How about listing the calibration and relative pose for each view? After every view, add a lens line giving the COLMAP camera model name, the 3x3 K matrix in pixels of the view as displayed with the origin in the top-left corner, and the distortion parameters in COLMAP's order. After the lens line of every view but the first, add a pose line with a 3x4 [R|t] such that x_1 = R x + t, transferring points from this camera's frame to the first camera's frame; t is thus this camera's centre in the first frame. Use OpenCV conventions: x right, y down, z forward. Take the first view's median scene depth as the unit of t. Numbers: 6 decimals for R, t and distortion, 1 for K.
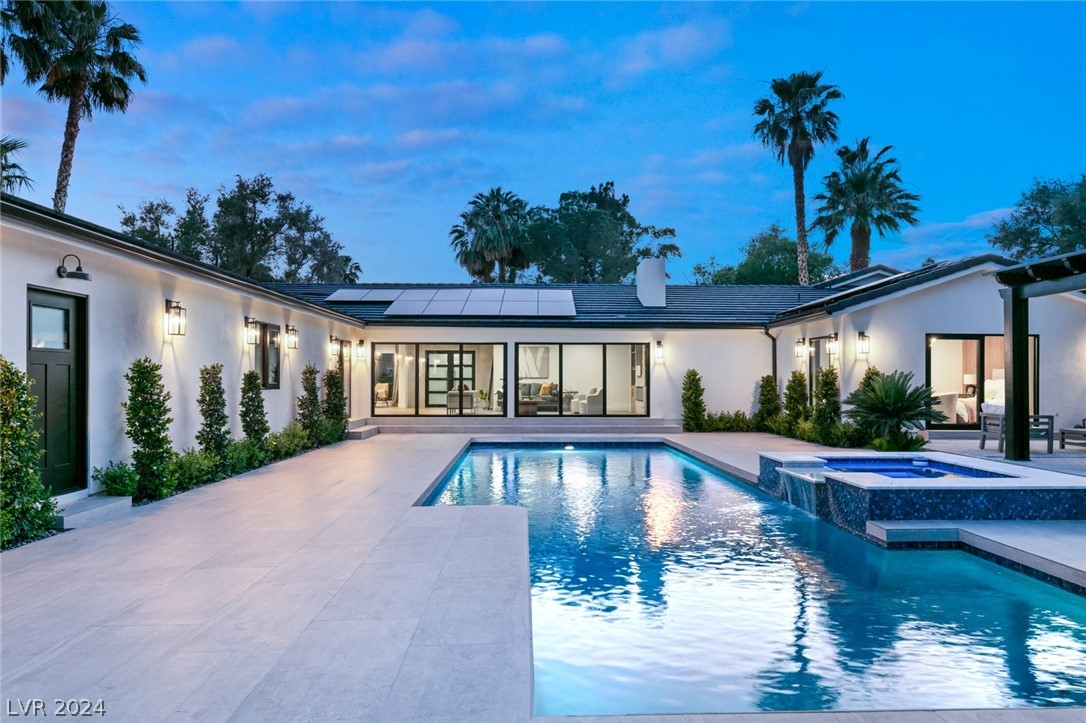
lens RADIAL K [[711.8, 0, 542.0], [0, 711.8, 370.0], [0, 0, 1]] dist [0.002837, 0.000283]
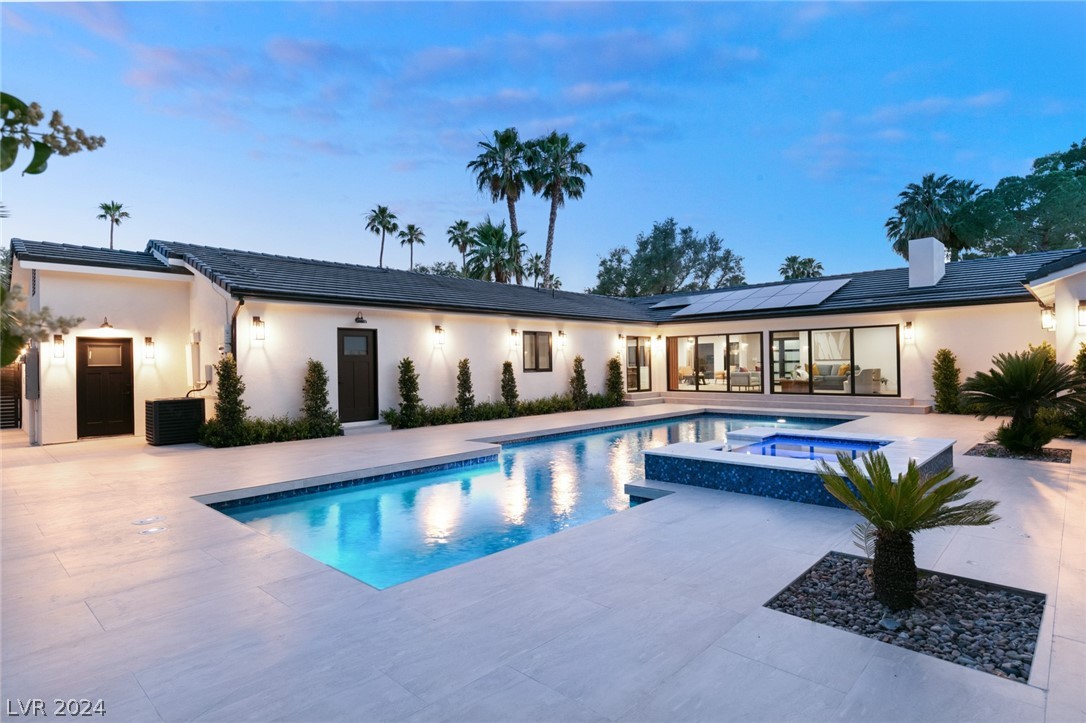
lens RADIAL K [[562.3, 0, 543.0], [0, 562.3, 361.5], [0, 0, 1]] dist [-0.002863, -0.000055]
pose [[0.703403, -0.016322, -0.710604, 0.326067], [0.025030, 0.999685, 0.001814, 0.000803], [0.710351, -0.019062, 0.703590, 0.061895]]
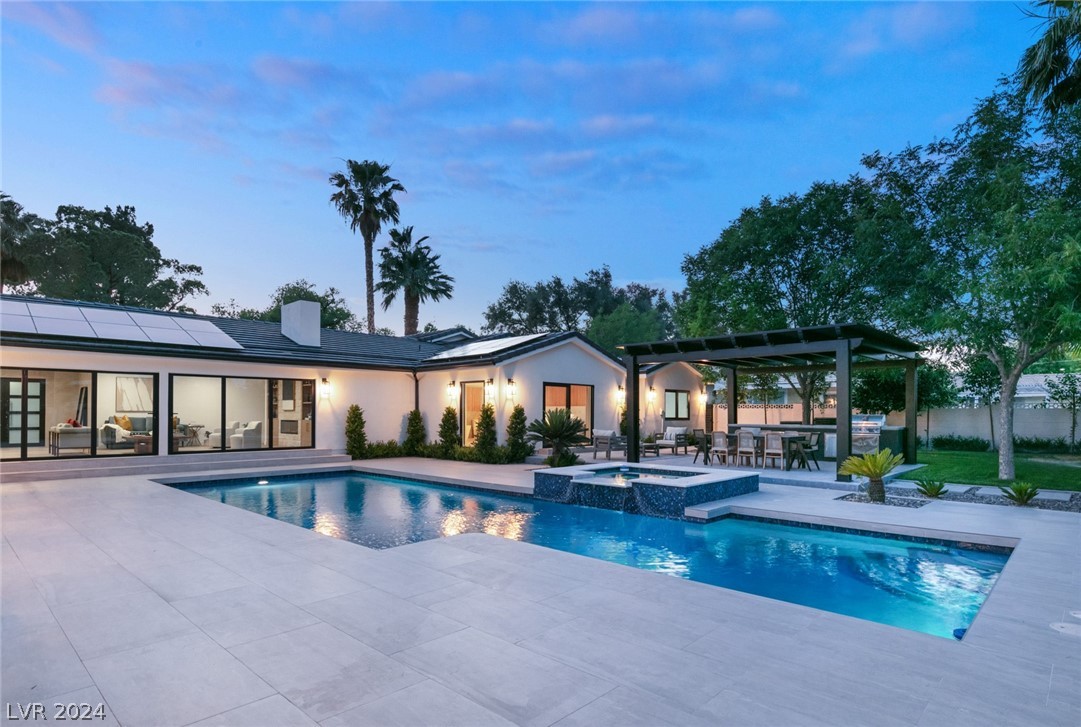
lens RADIAL K [[586.6, 0, 559.5], [0, 586.6, 408.4], [0, 0, 1]] dist [-0.001857, -0.000713]
pose [[0.700932, 0.004667, 0.713213, -0.201251], [-0.010177, 0.999942, 0.003460, -0.001189], [-0.713156, -0.009684, 0.700939, 0.097964]]
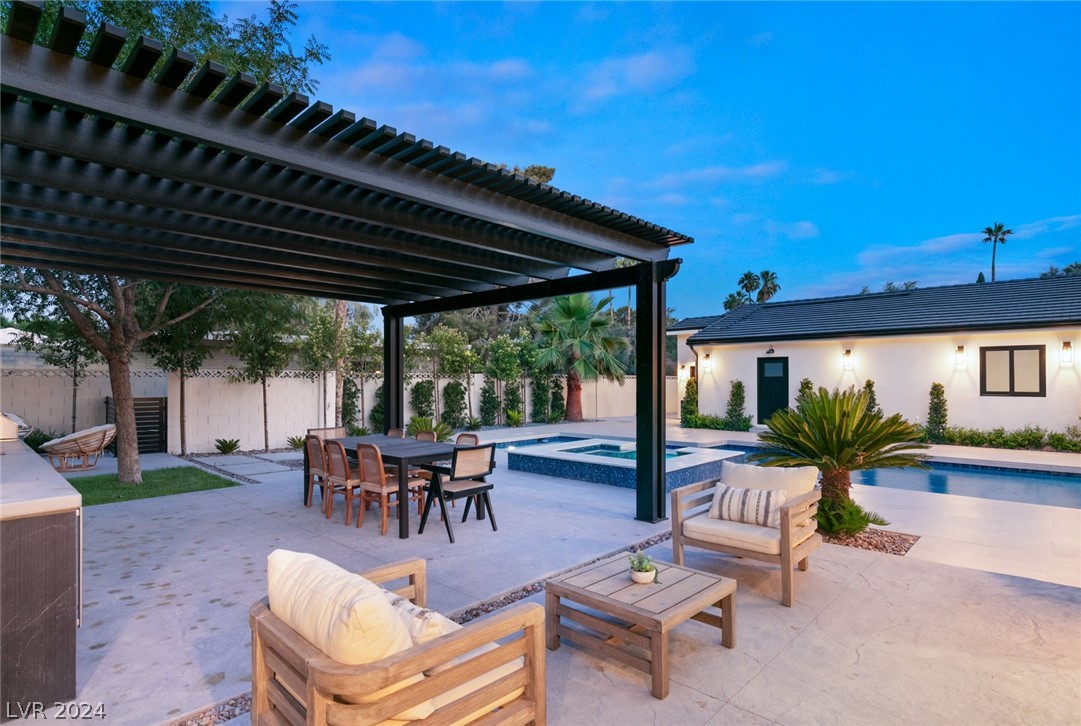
lens RADIAL K [[525.9, 0, 540.5], [0, 525.9, 363.0], [0, 0, 1]] dist [-0.033925, 0.000014]
pose [[-0.734533, -0.013229, -0.678444, 0.538193], [0.012365, 0.999383, -0.032875, -0.008315], [0.678461, -0.032536, -0.733916, 0.668741]]
